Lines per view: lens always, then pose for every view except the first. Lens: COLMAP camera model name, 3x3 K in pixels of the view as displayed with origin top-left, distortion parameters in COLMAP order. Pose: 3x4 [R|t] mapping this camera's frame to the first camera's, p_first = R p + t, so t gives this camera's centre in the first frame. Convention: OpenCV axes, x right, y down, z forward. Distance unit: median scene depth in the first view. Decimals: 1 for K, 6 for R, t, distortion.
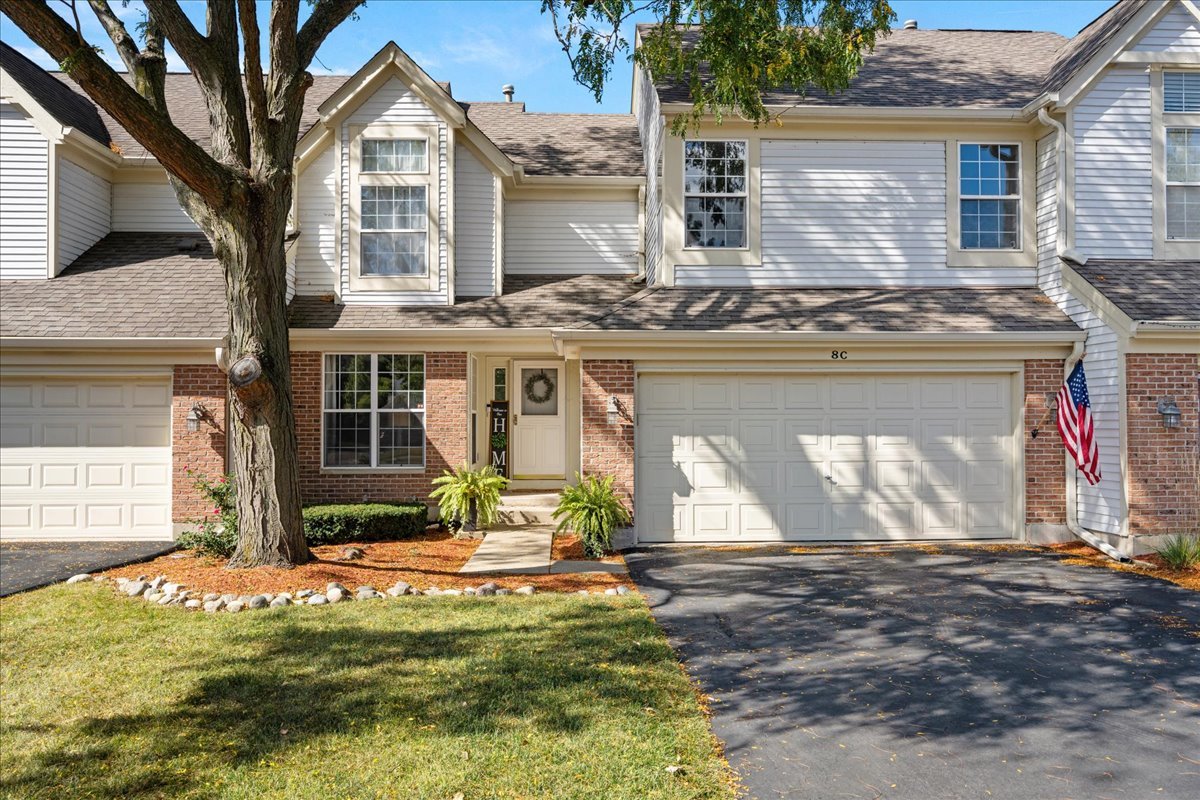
lens RADIAL K [[933.2, 0, 616.8], [0, 933.2, 396.4], [0, 0, 1]] dist [0.006323, -0.001983]
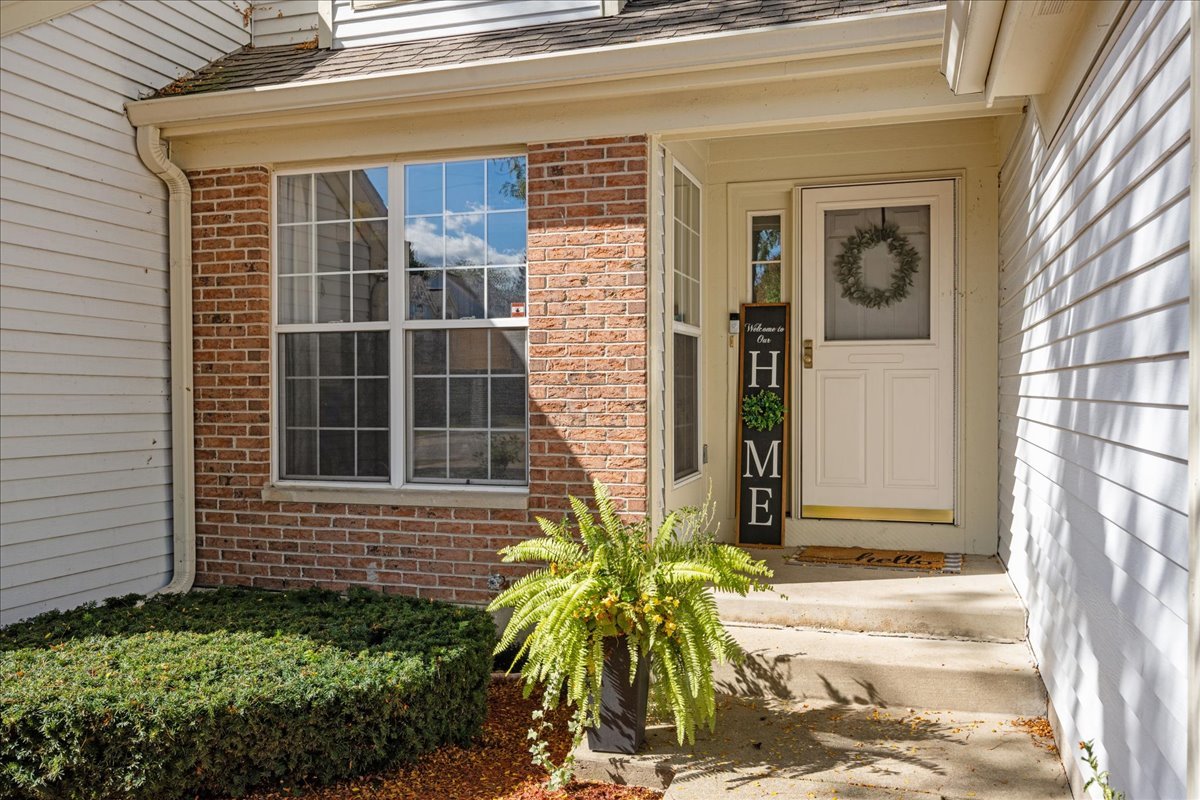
lens RADIAL K [[933.2, 0, 616.8], [0, 933.2, 396.4], [0, 0, 1]] dist [0.006323, -0.001983]
pose [[0.942317, 0.001055, -0.334720, -0.062665], [0.011069, 0.999350, 0.034312, 0.030928], [0.334539, -0.036038, 0.941693, 0.693419]]
